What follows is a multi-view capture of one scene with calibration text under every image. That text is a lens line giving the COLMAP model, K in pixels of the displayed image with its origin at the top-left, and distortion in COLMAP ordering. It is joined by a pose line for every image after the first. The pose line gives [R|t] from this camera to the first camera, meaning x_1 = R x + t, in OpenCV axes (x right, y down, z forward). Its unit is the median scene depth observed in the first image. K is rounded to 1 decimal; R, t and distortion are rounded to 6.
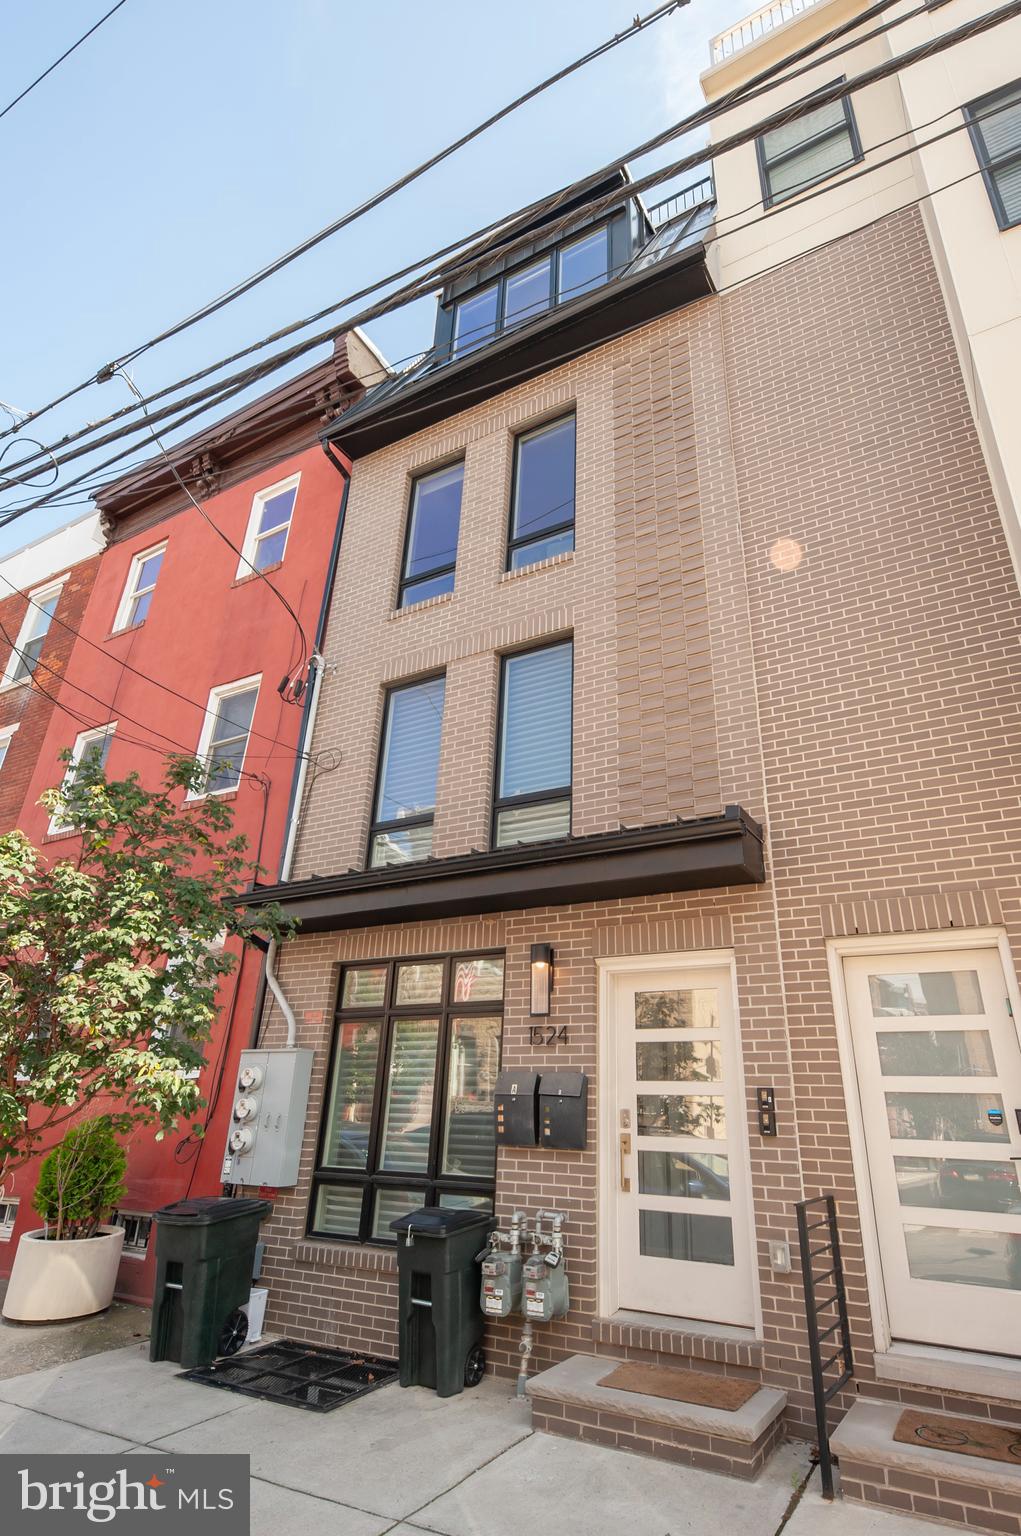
lens RADIAL K [[788.9, 0, 563.3], [0, 788.9, 762.3], [0, 0, 1]] dist [0.010920, -0.000021]
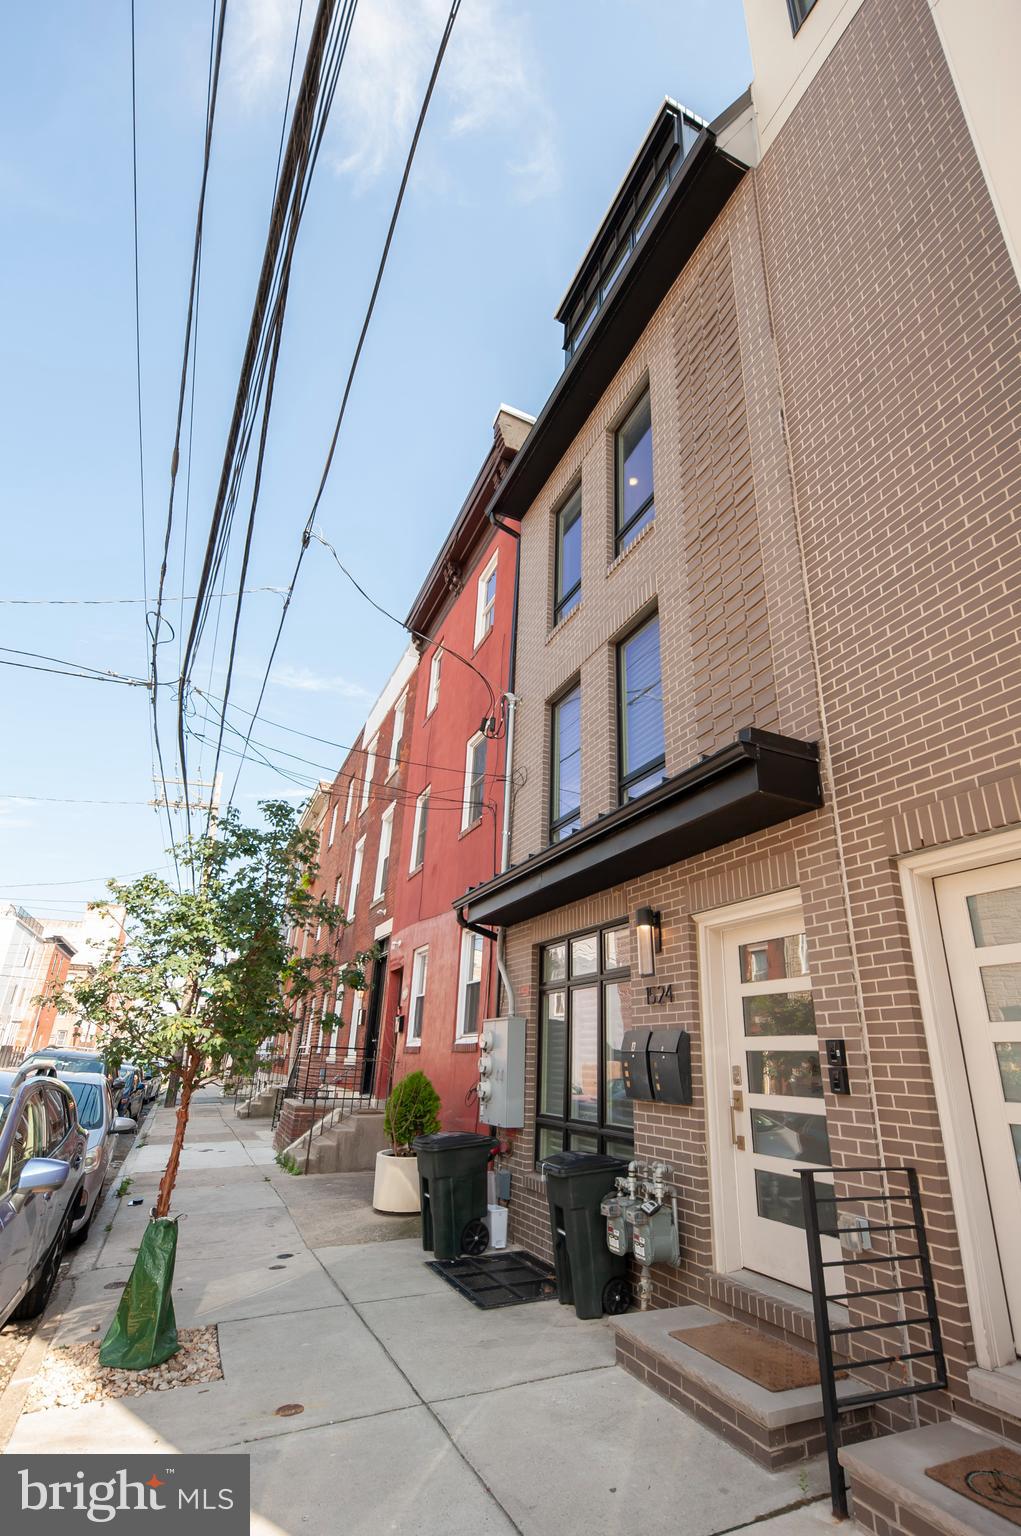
lens RADIAL K [[697.5, 0, 537.9], [0, 697.5, 807.7], [0, 0, 1]] dist [0.012590, -0.004406]
pose [[0.815999, -0.198021, -0.543078, 0.415033], [0.223462, 0.974516, -0.019574, 0.099721], [0.533115, -0.105385, 0.839454, 0.198643]]
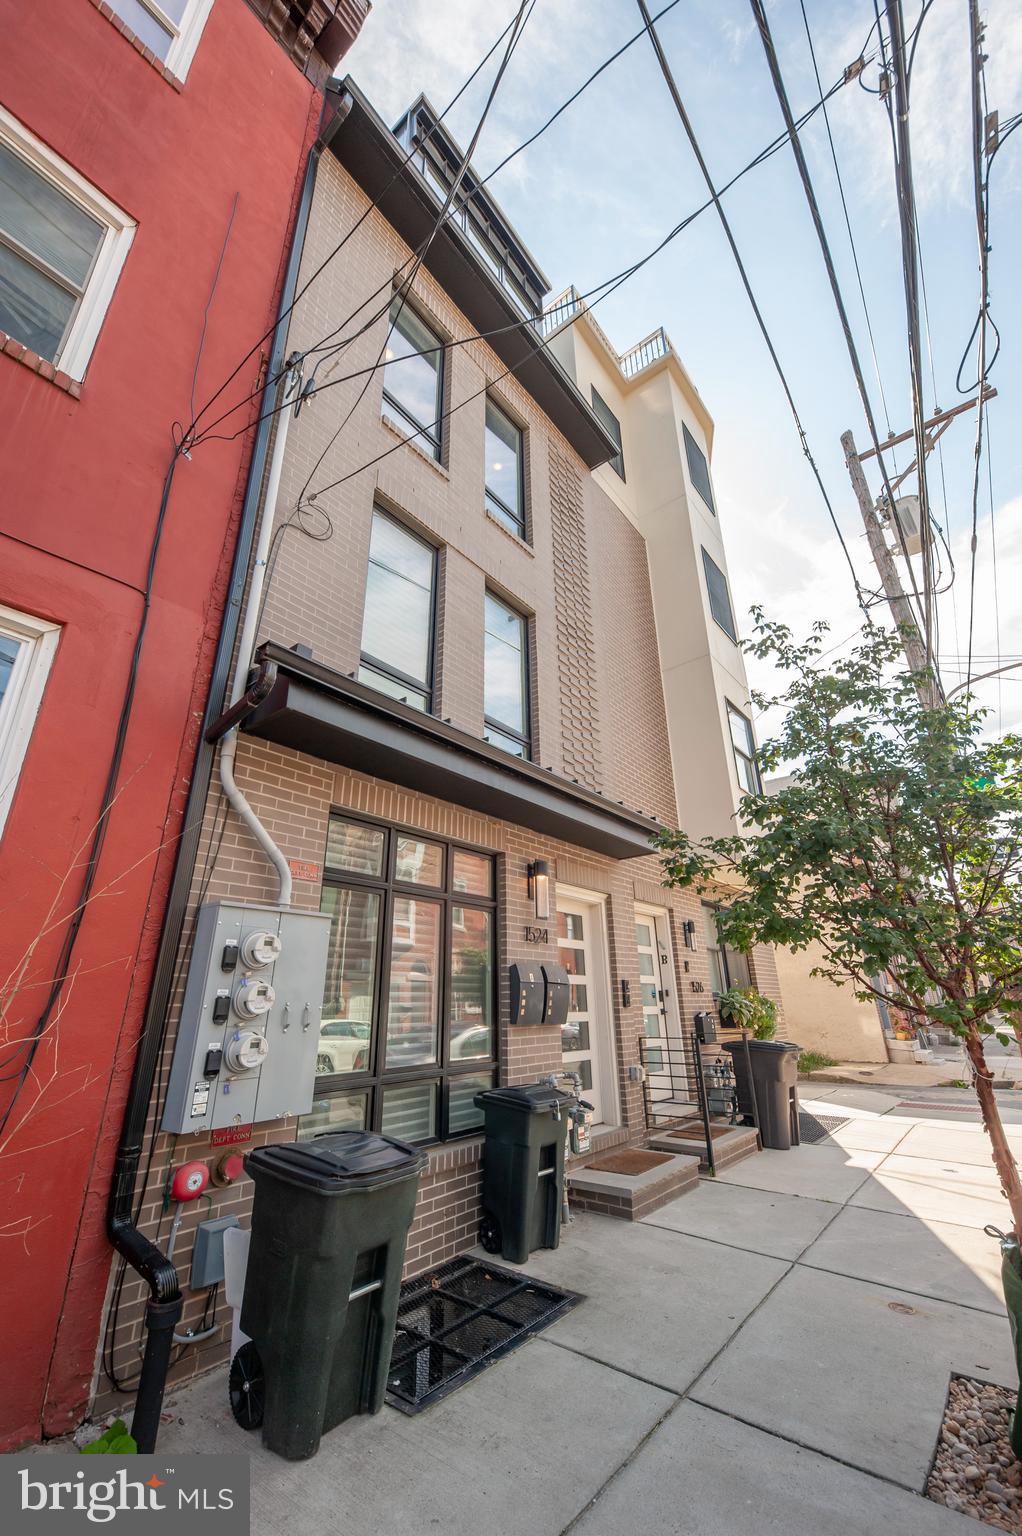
lens RADIAL K [[593.7, 0, 518.2], [0, 593.7, 769.6], [0, 0, 1]] dist [-0.001066, -0.000111]
pose [[0.176446, 0.340396, 0.923579, -1.014973], [-0.383100, 0.888065, -0.254117, 0.386344], [-0.906698, -0.308985, 0.287101, 0.897000]]
